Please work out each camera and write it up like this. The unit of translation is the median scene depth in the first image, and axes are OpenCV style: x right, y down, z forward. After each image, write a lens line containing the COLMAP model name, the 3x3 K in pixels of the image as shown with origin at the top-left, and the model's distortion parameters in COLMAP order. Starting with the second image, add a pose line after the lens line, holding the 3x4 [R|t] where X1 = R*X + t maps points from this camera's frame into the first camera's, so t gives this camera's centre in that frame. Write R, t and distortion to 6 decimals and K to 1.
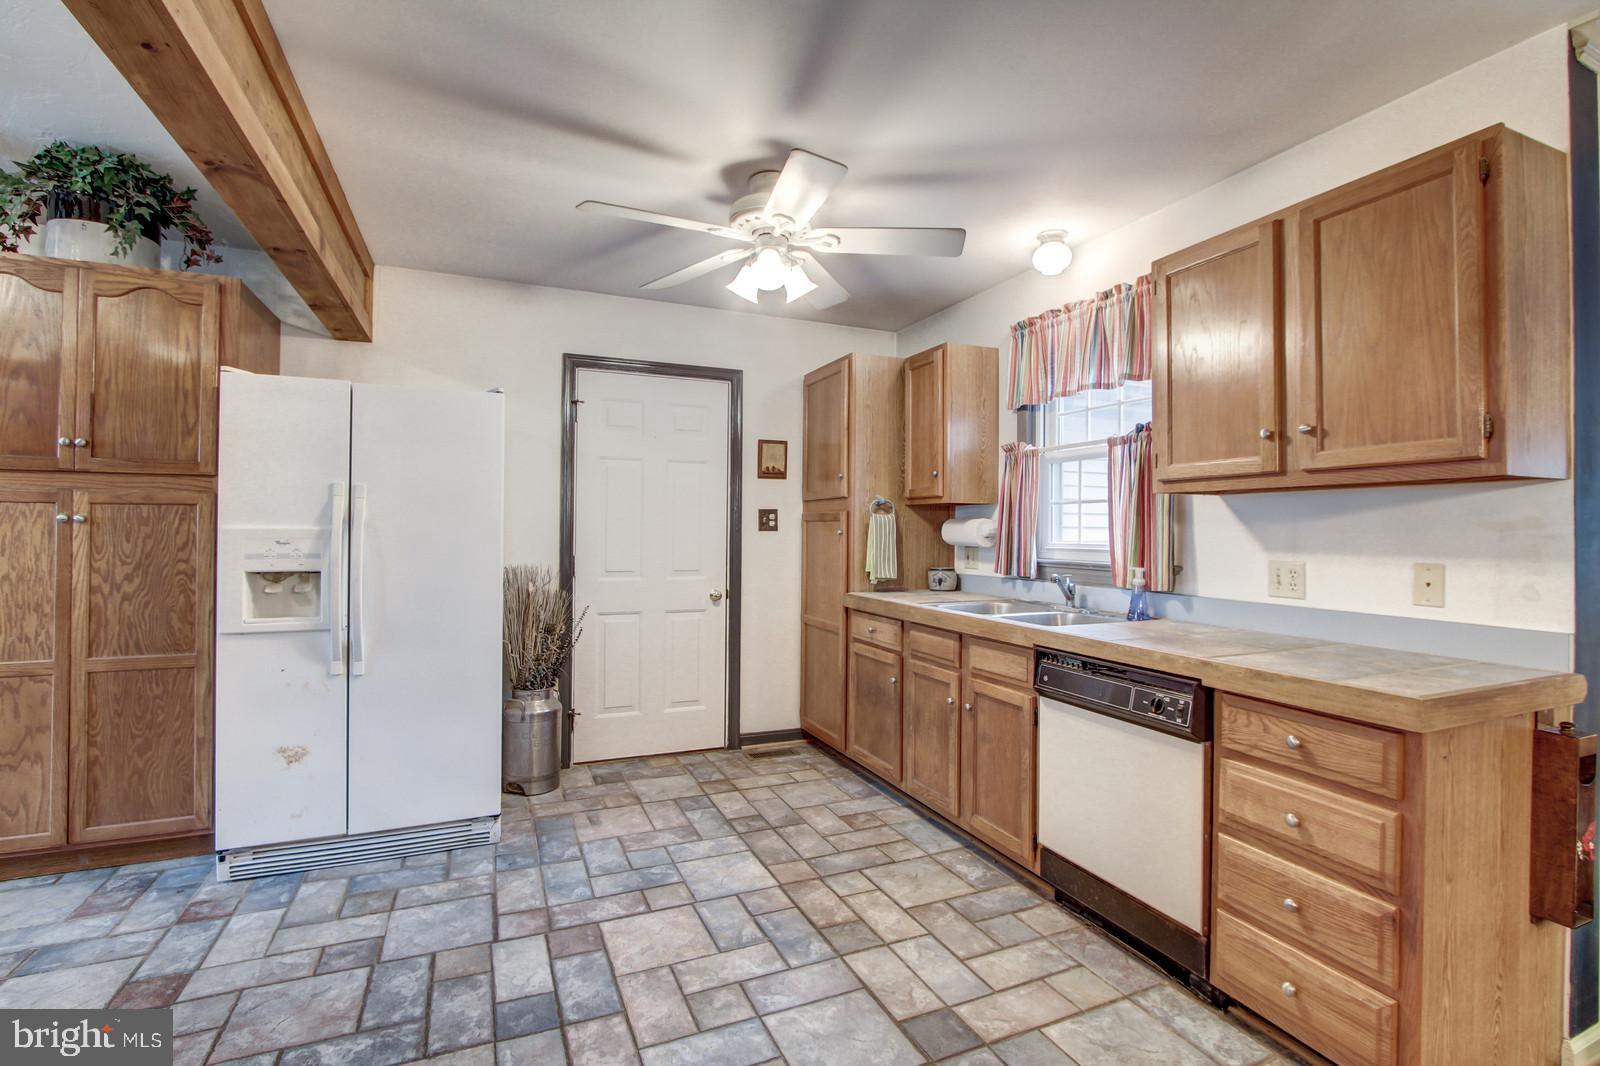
lens RADIAL K [[730.1, 0, 798.8], [0, 730.1, 528.5], [0, 0, 1]] dist [-0.023821, 0.003306]
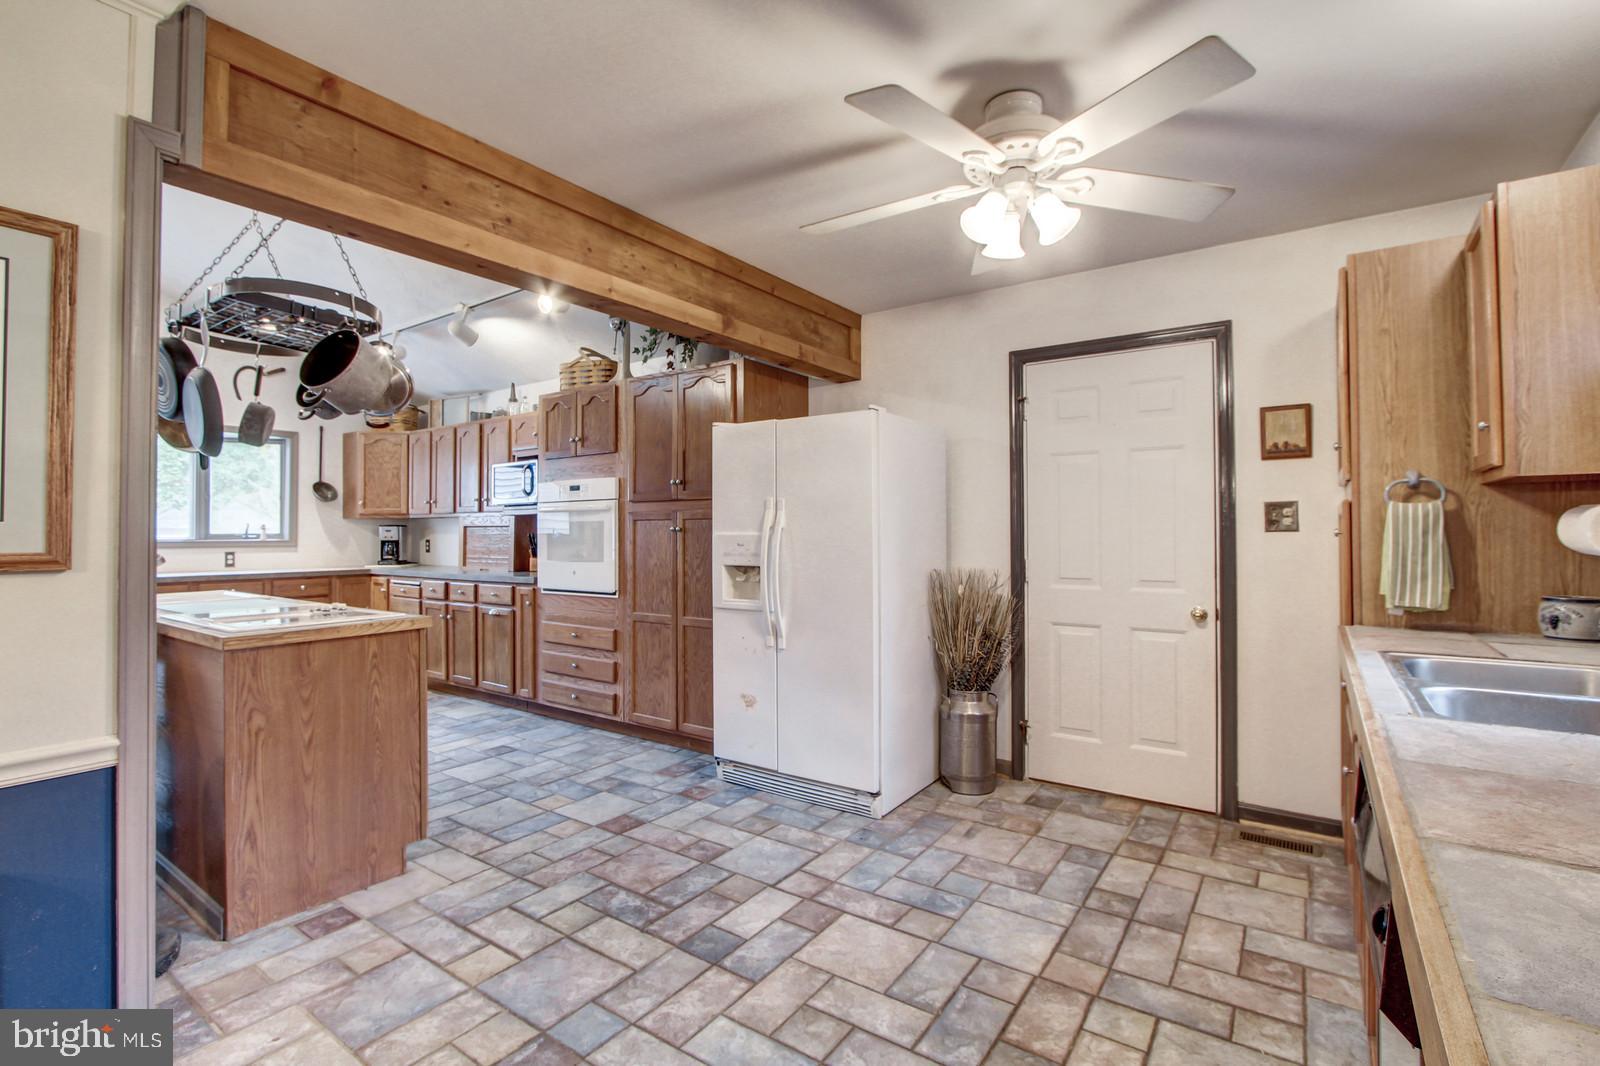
lens RADIAL K [[730.1, 0, 796.2], [0, 730.1, 527.0], [0, 0, 1]] dist [-0.023821, 0.003306]
pose [[0.518552, -0.016618, -0.854884, 0.478226], [0.009712, 0.999861, -0.013545, 0.005529], [0.854991, -0.001279, 0.518642, 0.331315]]
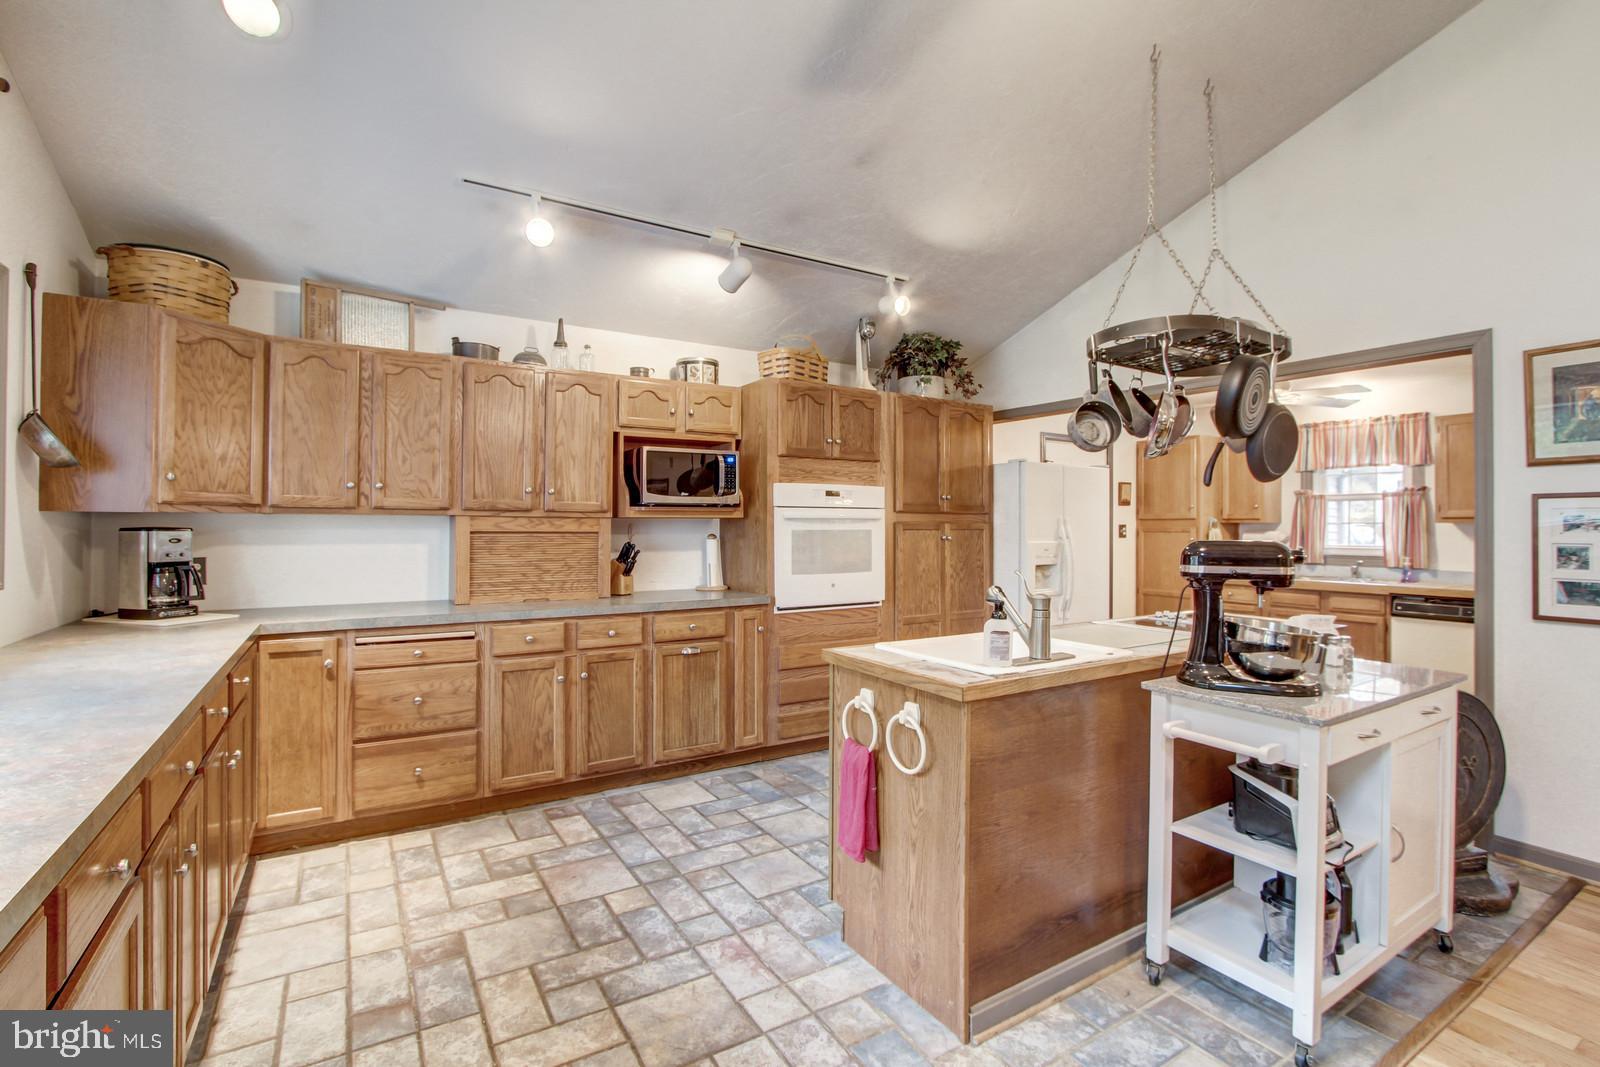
lens RADIAL K [[730.1, 0, 798.5], [0, 730.1, 531.2], [0, 0, 1]] dist [-0.023821, 0.003306]
pose [[0.989661, -0.006104, 0.143298, -1.480429], [0.004832, 0.999946, 0.009223, -0.045426], [-0.143346, -0.008436, 0.989637, -0.744887]]
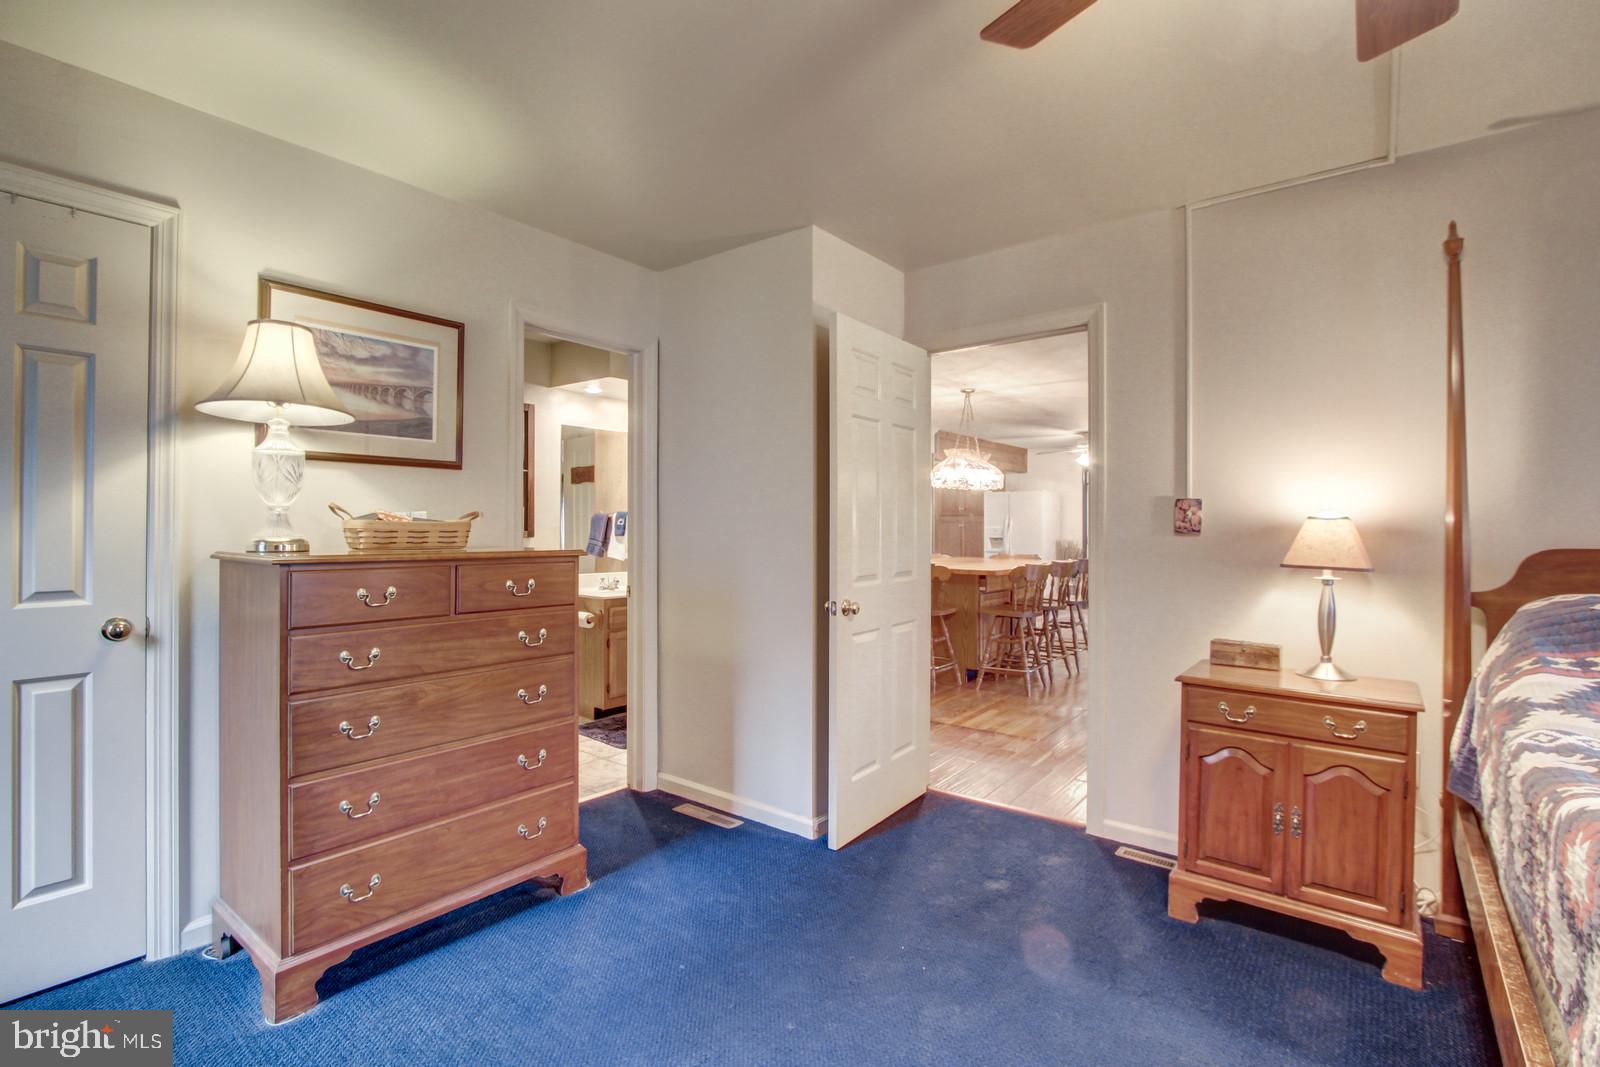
lens RADIAL K [[730.1, 0, 800.4], [0, 730.1, 530.2], [0, 0, 1]] dist [-0.023821, 0.003306]
pose [[0.471395, -0.001958, -0.881920, 2.373217], [0.003061, 0.999995, -0.000584, 0.013383], [0.881917, -0.002424, 0.471398, -1.934797]]
